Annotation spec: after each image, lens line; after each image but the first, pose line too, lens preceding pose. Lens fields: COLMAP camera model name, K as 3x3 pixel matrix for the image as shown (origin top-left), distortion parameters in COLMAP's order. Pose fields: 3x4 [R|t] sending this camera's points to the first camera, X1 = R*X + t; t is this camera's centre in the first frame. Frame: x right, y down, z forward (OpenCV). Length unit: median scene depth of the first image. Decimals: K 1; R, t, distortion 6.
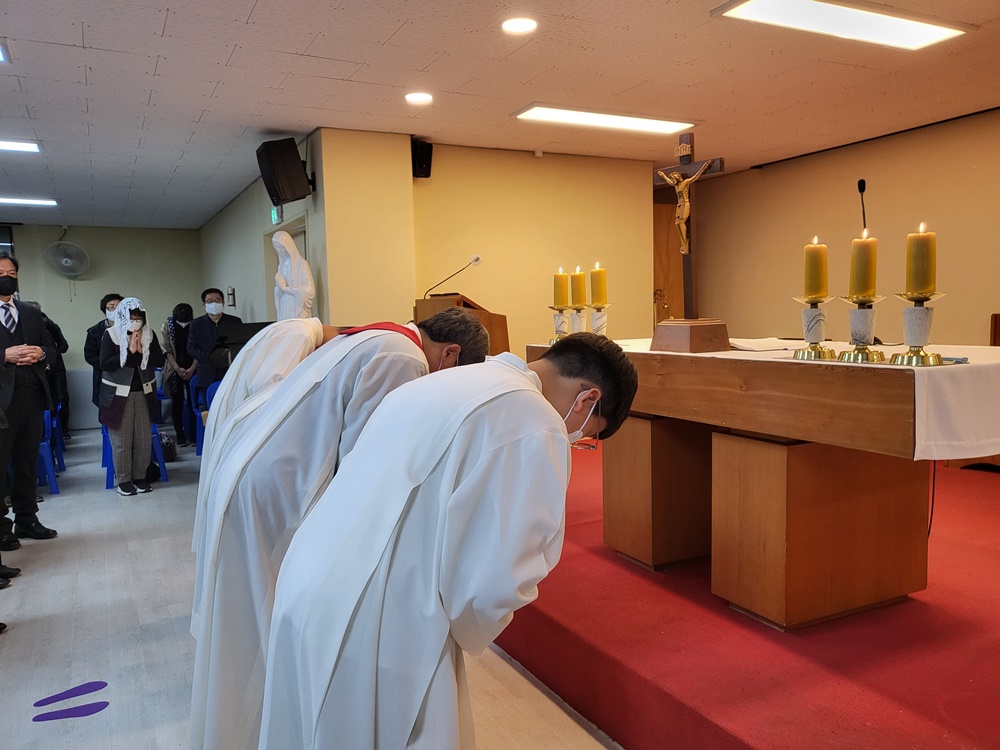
lens RADIAL K [[747.4, 0, 500.0], [0, 747.4, 375.0], [0, 0, 1]] dist [0.001023, 0.042459]
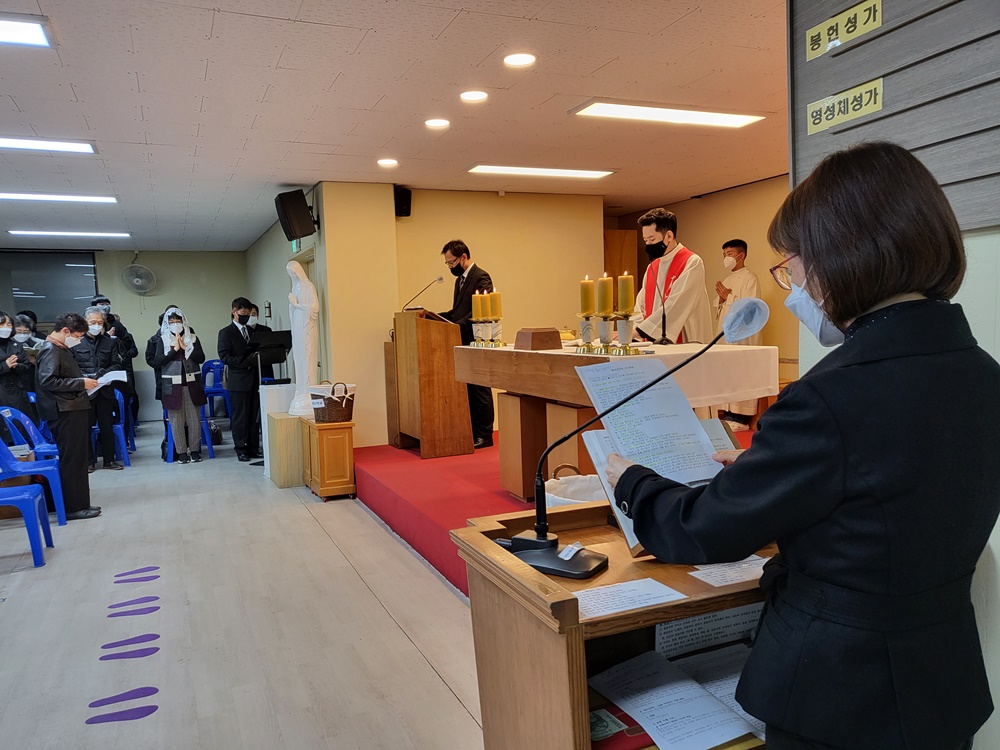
lens RADIAL K [[750.4, 0, 501.2], [0, 750.4, 380.3], [0, 0, 1]] dist [0.012666, 0.003020]
pose [[0.997100, -0.000772, -0.076093, 0.163842], [0.000623, 0.999998, -0.001987, 0.018062], [0.076095, 0.001934, 0.997099, -0.269358]]
